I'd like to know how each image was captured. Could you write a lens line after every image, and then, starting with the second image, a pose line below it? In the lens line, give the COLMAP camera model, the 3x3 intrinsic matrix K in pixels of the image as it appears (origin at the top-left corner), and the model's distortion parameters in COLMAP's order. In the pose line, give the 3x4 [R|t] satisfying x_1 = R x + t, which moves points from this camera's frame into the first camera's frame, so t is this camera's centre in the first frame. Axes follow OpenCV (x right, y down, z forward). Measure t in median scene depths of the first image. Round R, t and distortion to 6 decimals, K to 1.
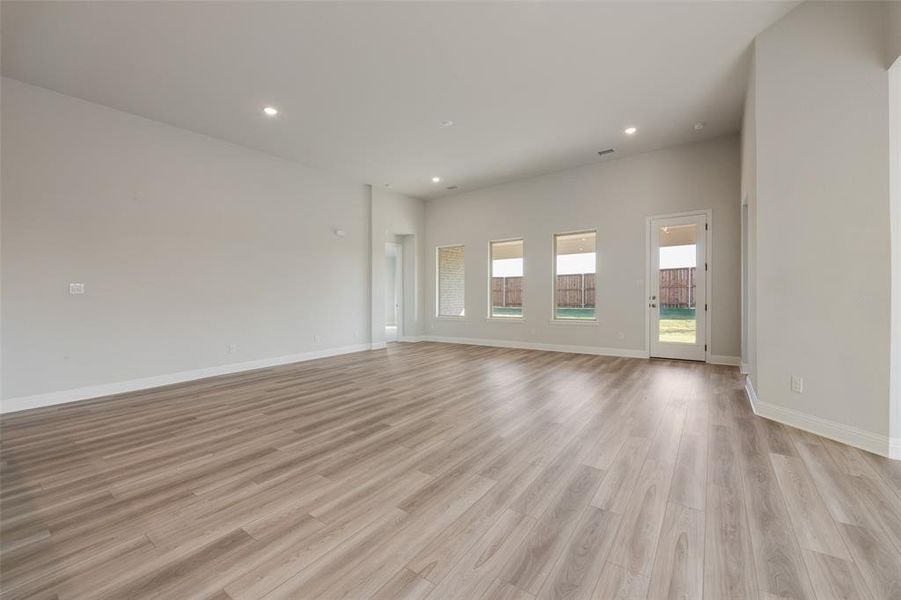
lens RADIAL K [[364.4, 0, 450.4], [0, 364.4, 299.2], [0, 0, 1]] dist [0.000759, 0.000311]
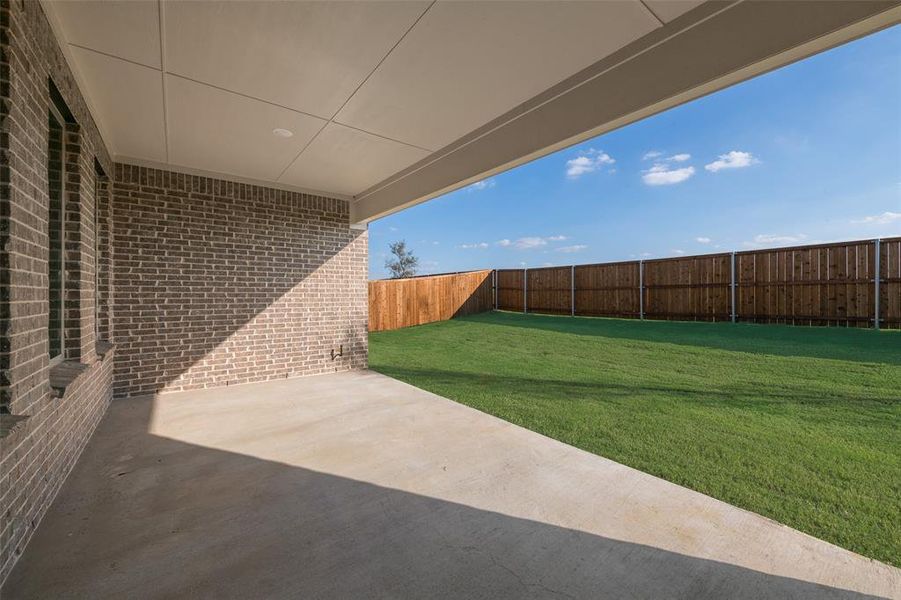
lens RADIAL K [[364.4, 0, 450.9], [0, 364.4, 295.7], [0, 0, 1]] dist [0.000759, 0.000311]
pose [[0.957883, 0.016025, -0.286711, 0.231286], [-0.018964, 0.999792, -0.007478, -0.003537], [0.286531, 0.012601, 0.957988, 0.342511]]
